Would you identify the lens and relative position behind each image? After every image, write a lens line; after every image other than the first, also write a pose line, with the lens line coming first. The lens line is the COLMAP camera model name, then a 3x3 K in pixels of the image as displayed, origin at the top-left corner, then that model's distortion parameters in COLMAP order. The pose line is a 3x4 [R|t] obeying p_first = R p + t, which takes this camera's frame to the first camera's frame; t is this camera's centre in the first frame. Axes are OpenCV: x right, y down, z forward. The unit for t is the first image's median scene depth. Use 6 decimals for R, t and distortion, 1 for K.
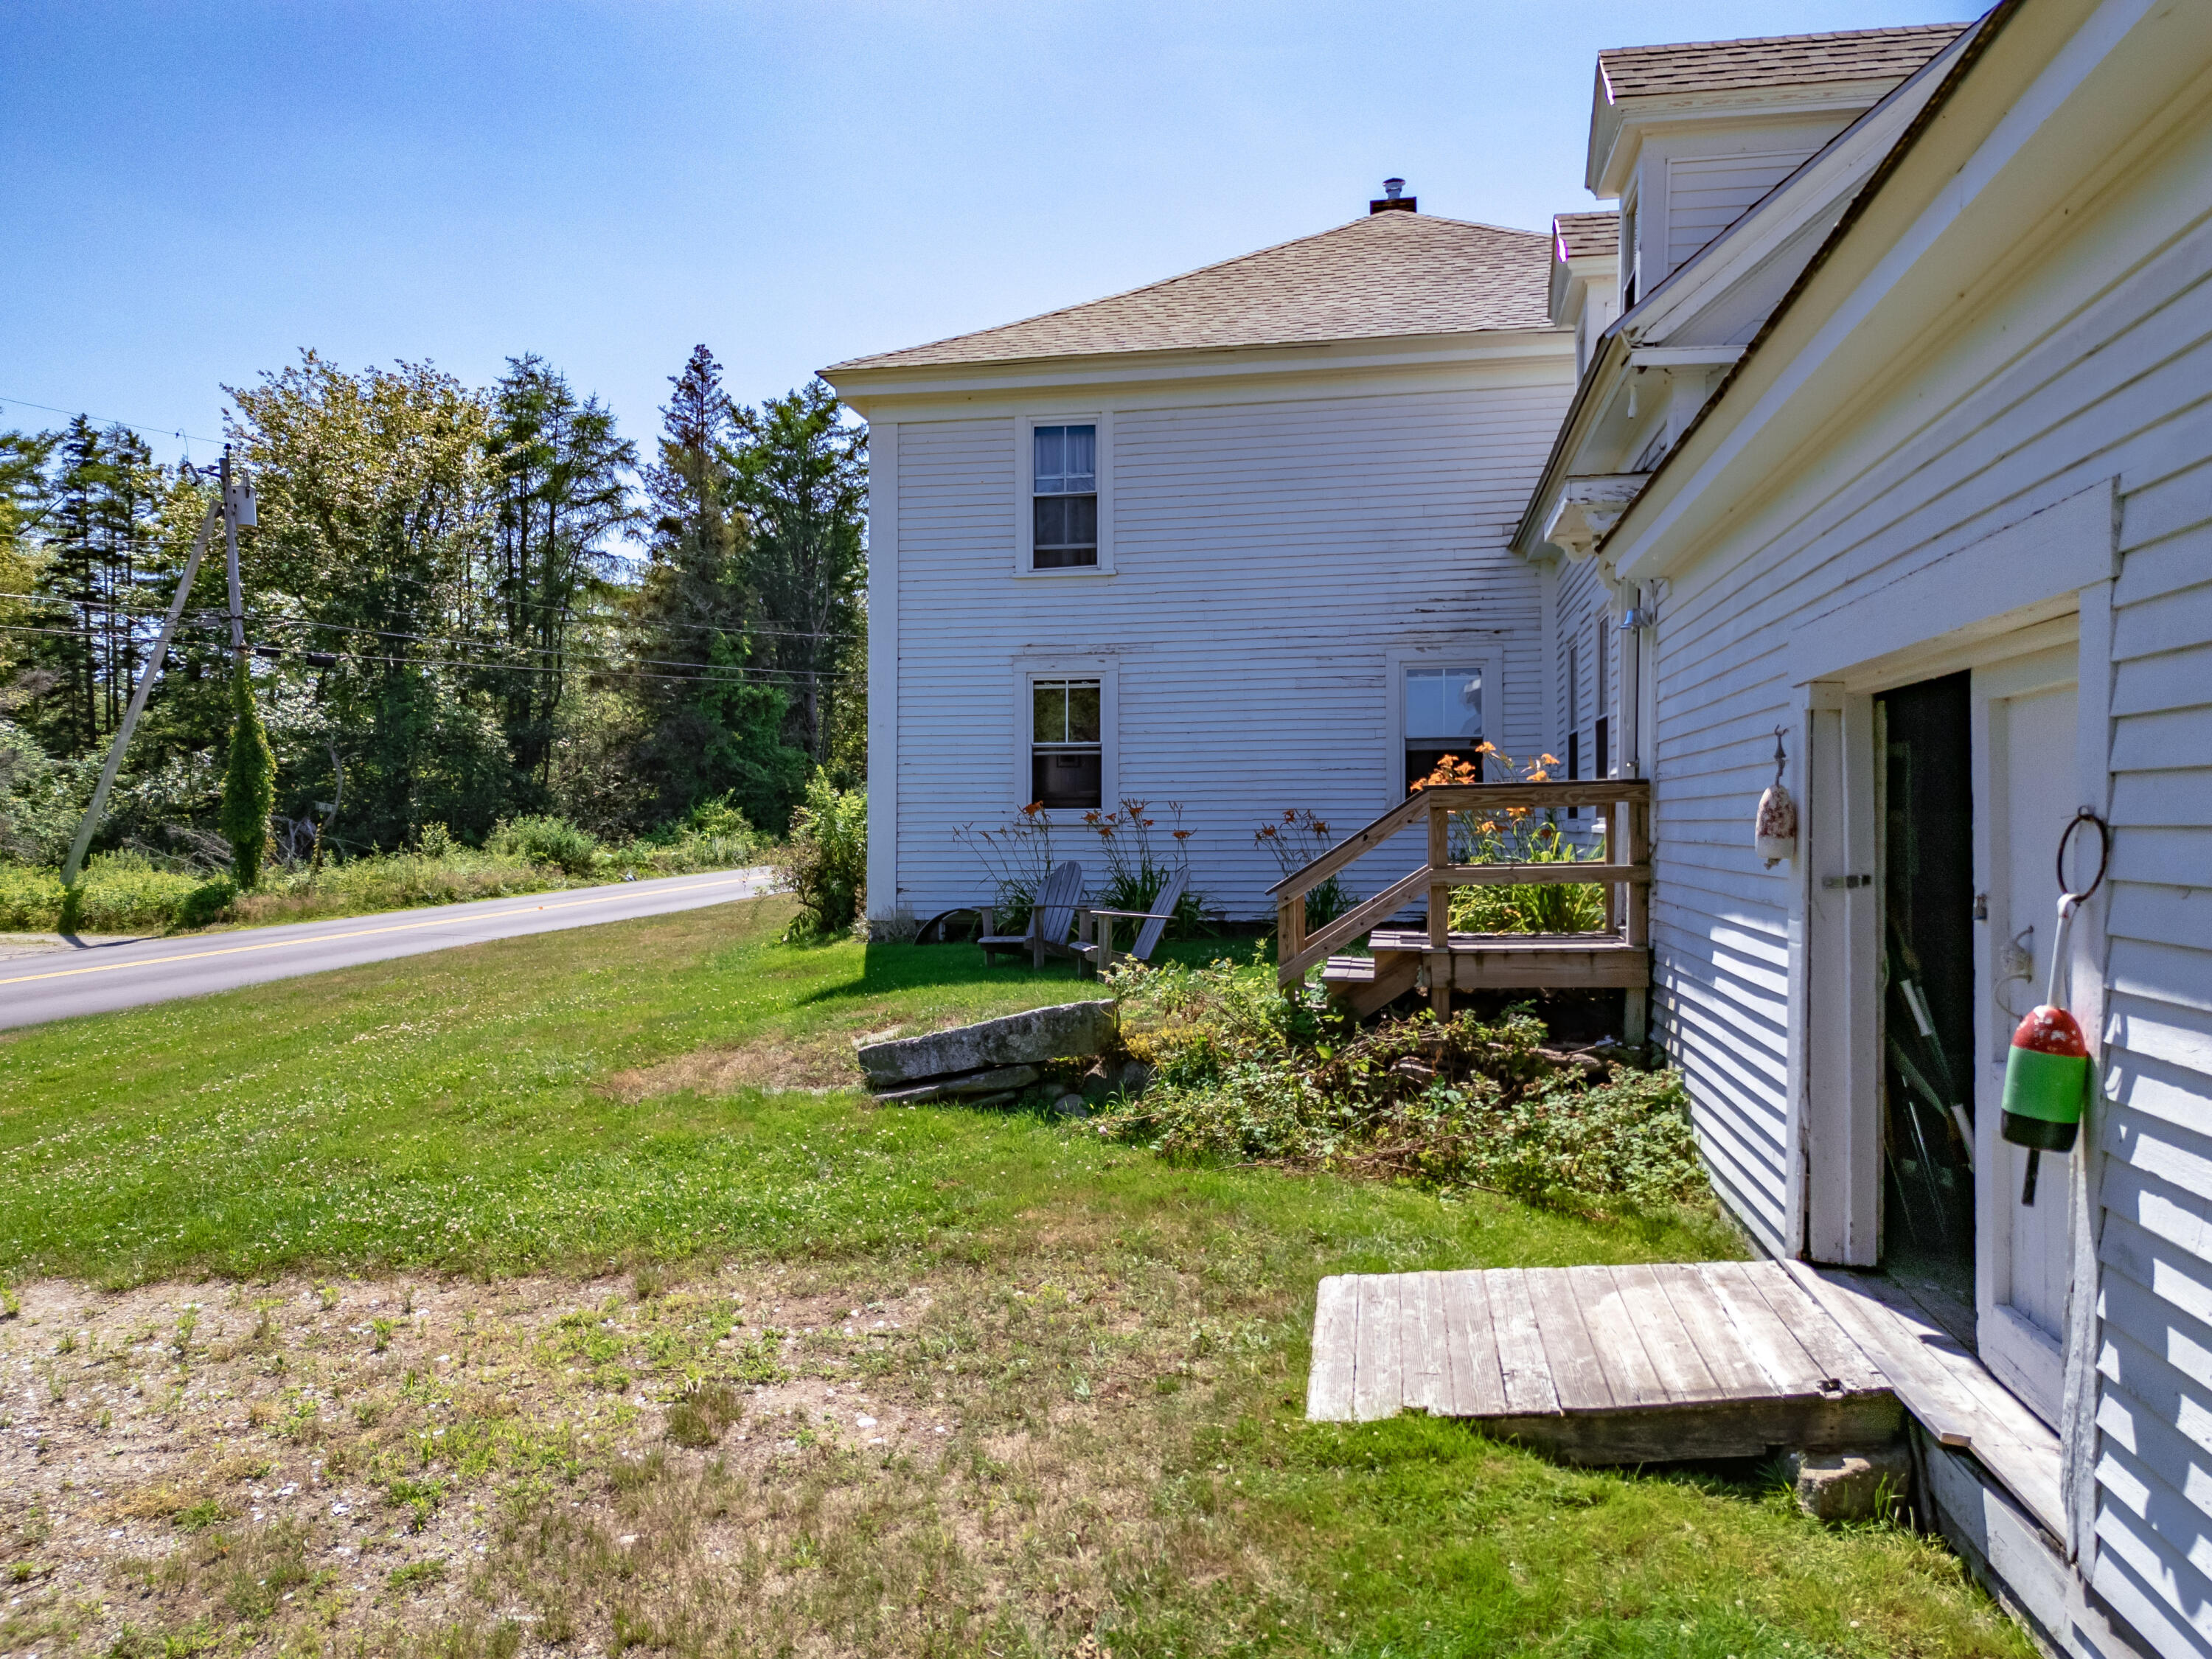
lens RADIAL K [[1564.3, 0, 1108.0], [0, 1564.3, 865.7], [0, 0, 1]] dist [0.048656, -0.050856]
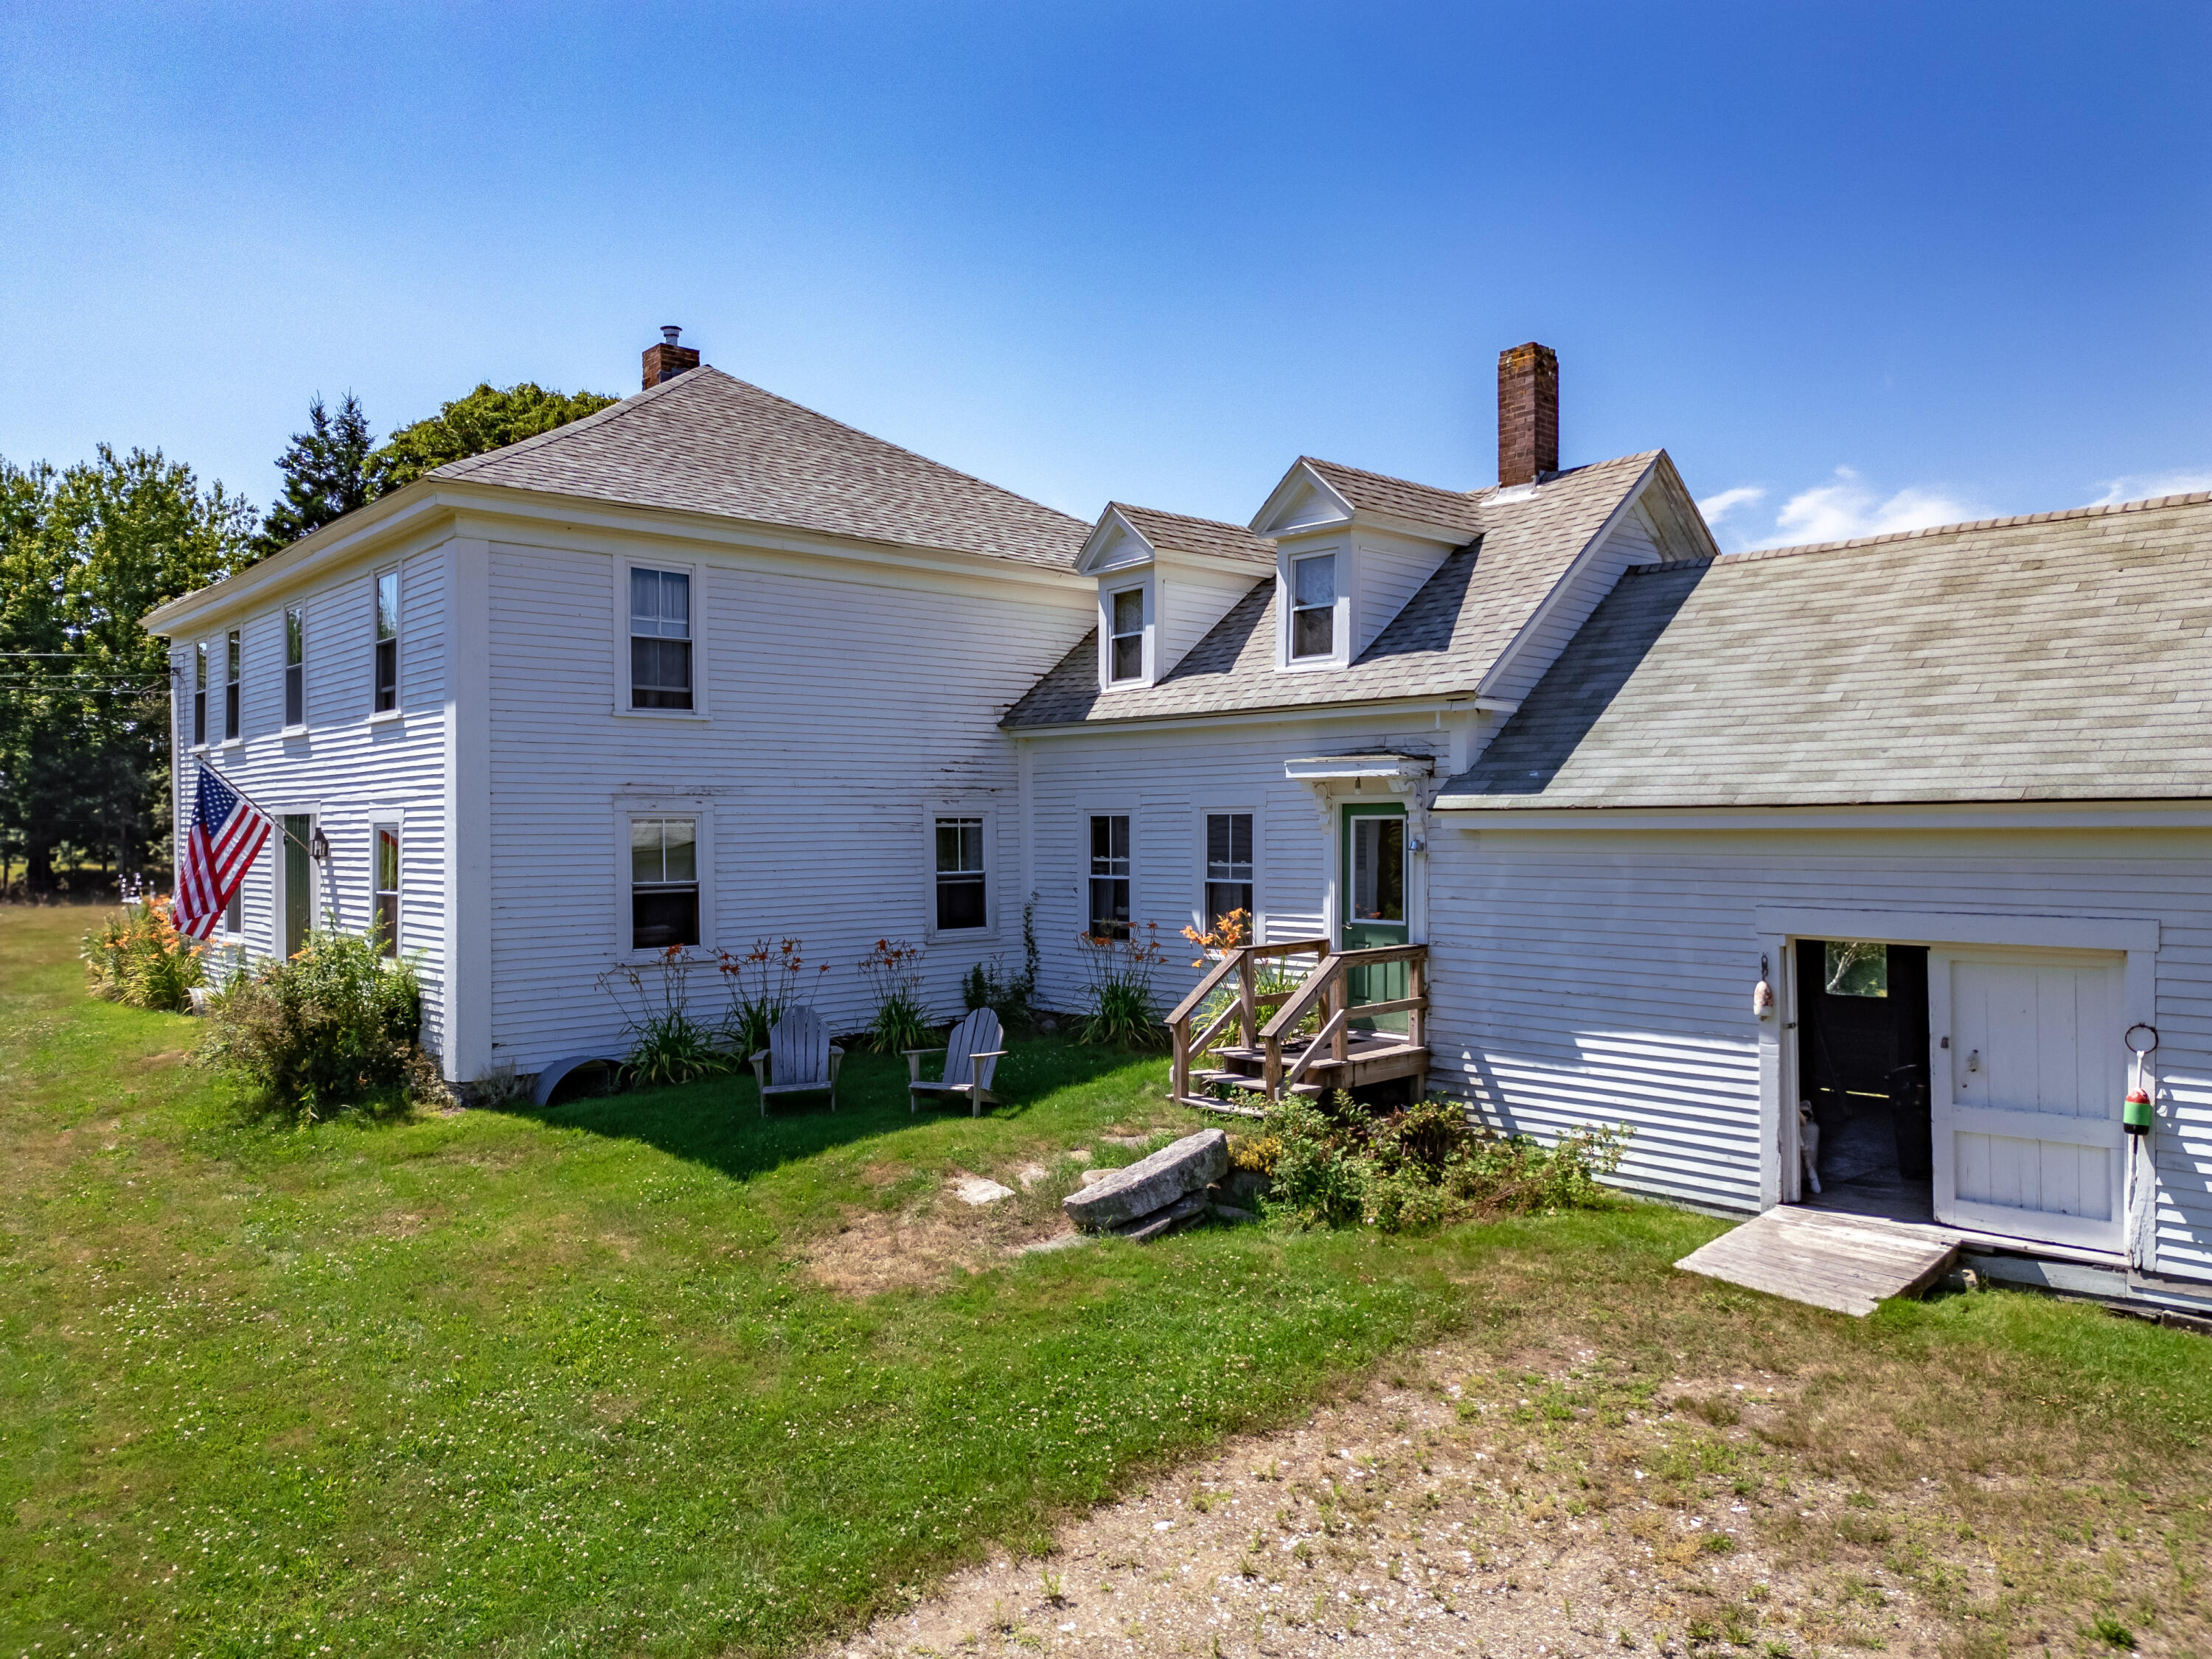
lens RADIAL K [[1572.7, 0, 1106.4], [0, 1572.7, 834.0], [0, 0, 1]] dist [0.042180, -0.054230]
pose [[0.611175, 0.000760, 0.791495, -0.666002], [0.021762, 0.999605, -0.017765, -0.085403], [-0.791196, 0.028082, 0.610918, 0.149632]]
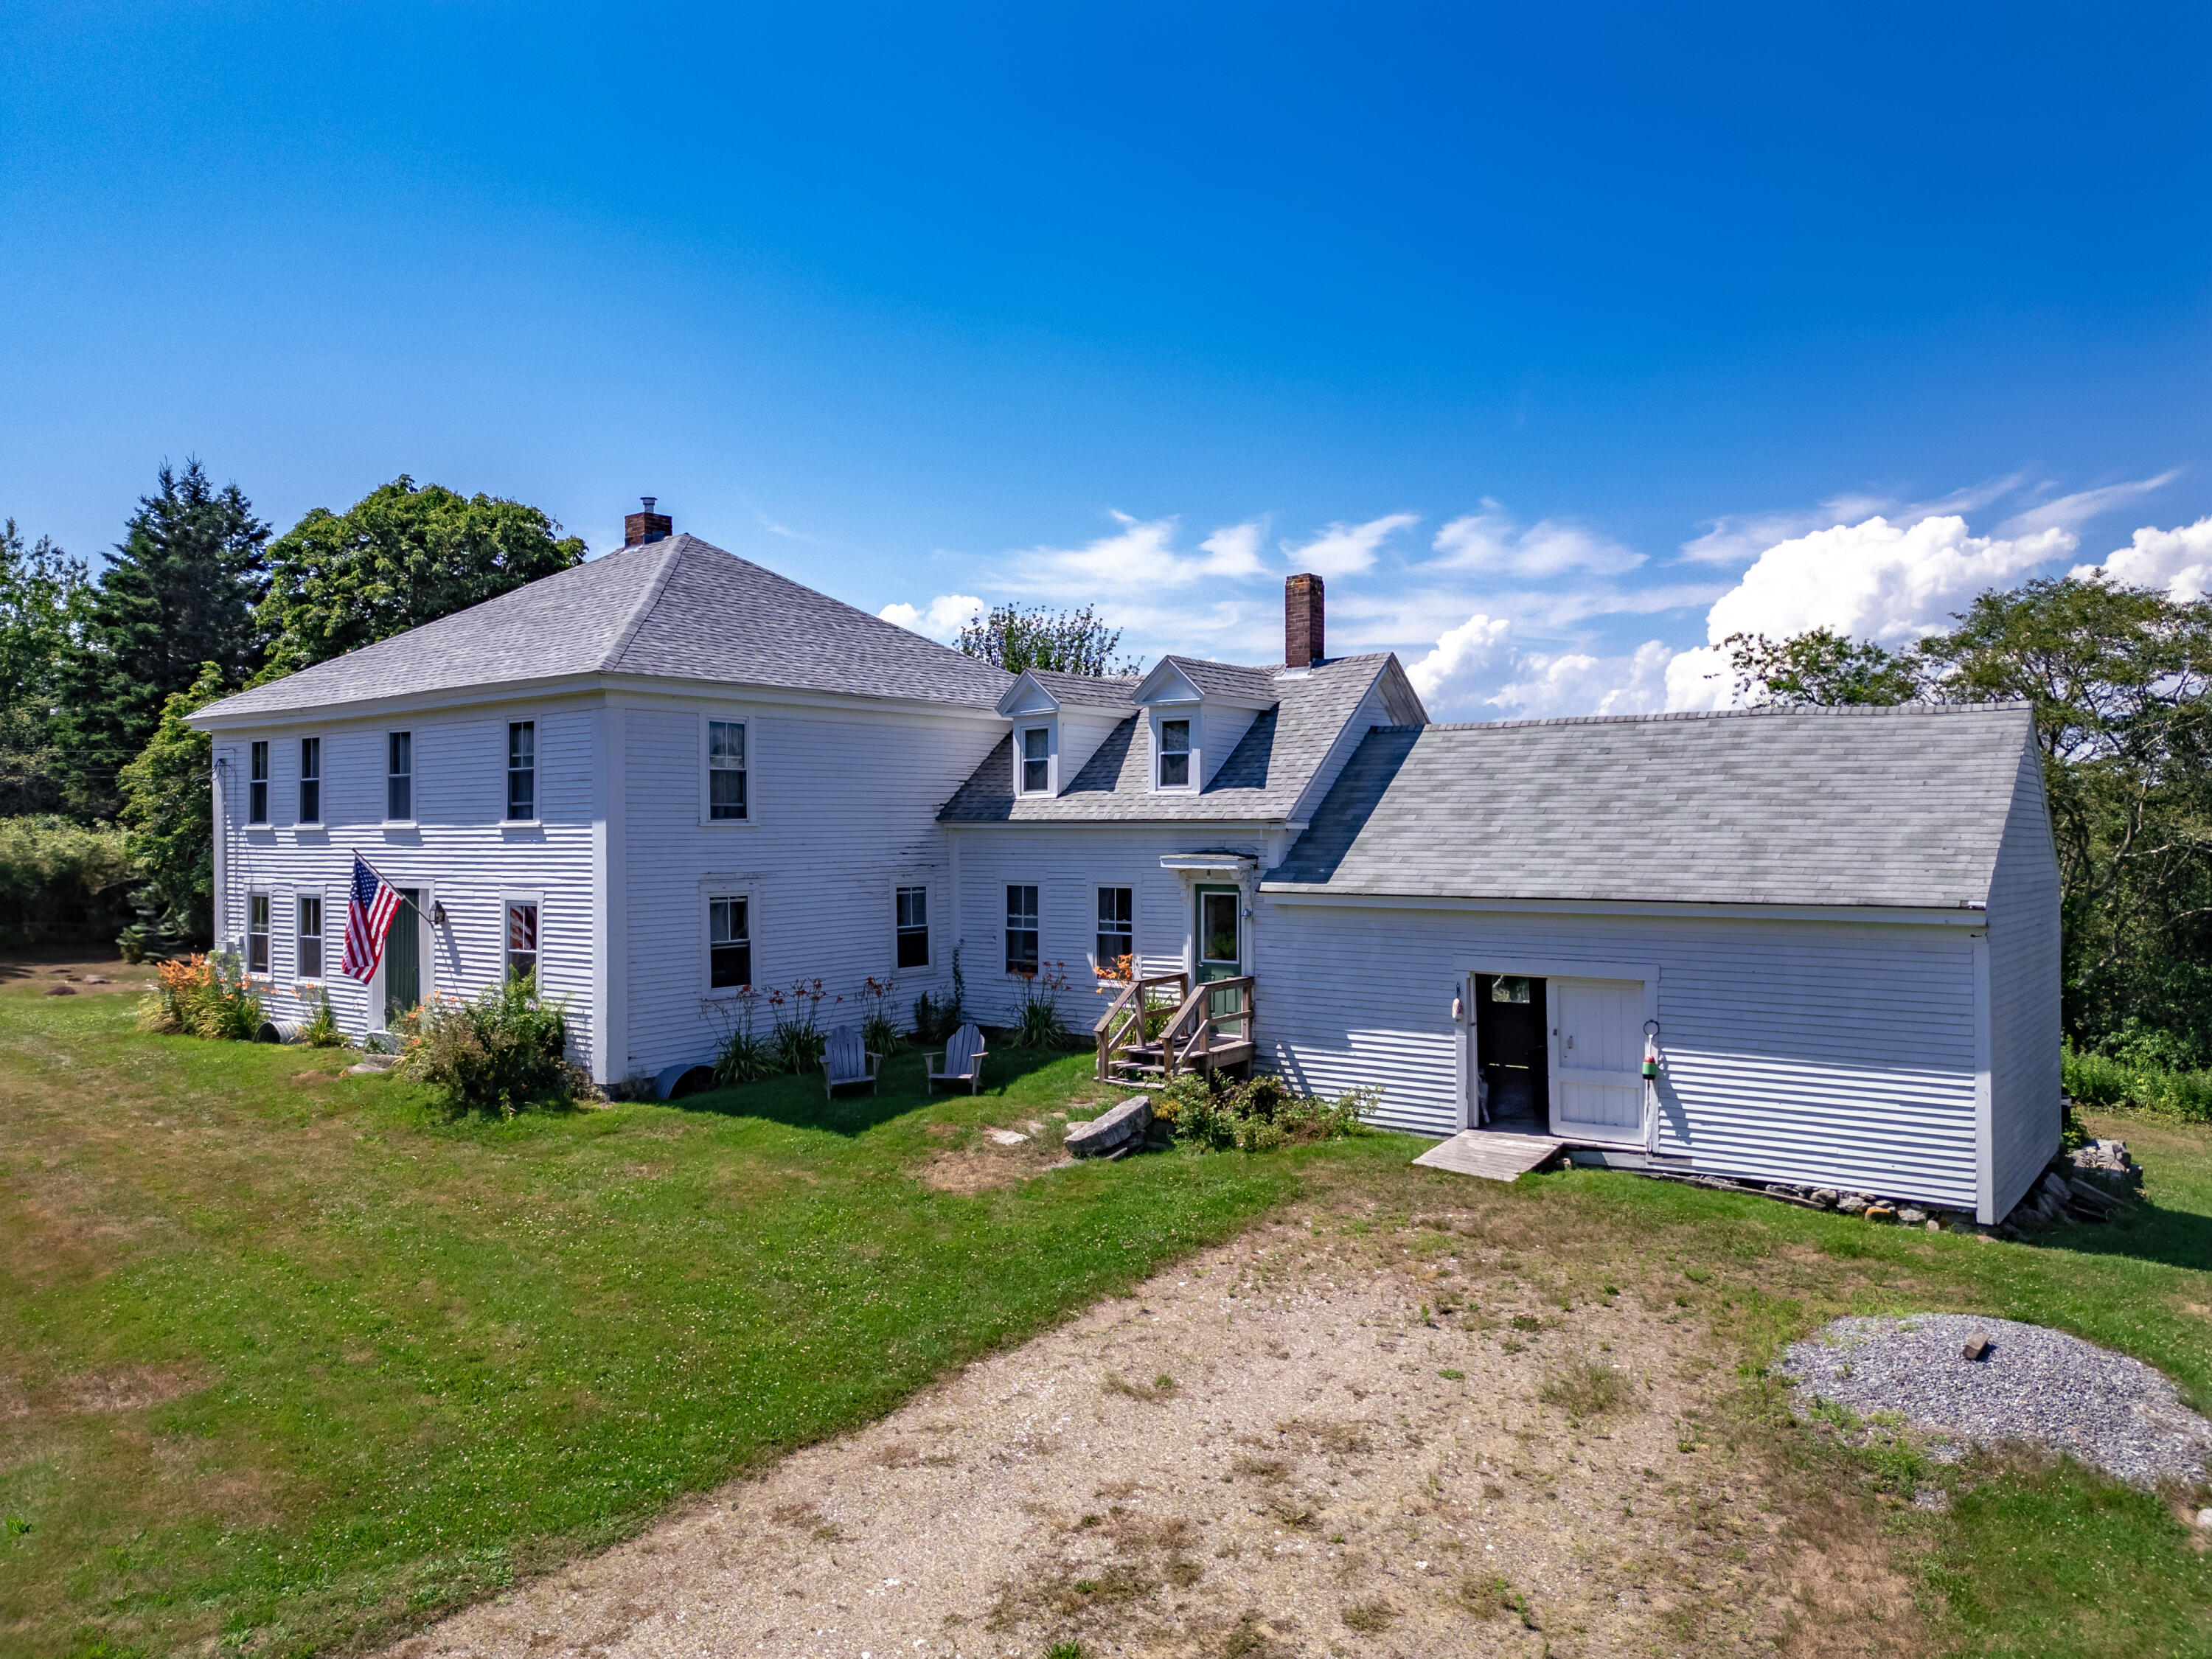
lens RADIAL K [[1565.1, 0, 1107.7], [0, 1565.1, 832.5], [0, 0, 1]] dist [0.082813, -0.133223]
pose [[0.453891, 0.003463, 0.891050, -1.171688], [0.025723, 0.999525, -0.016988, -0.145232], [-0.890686, 0.030631, 0.453587, 0.027722]]
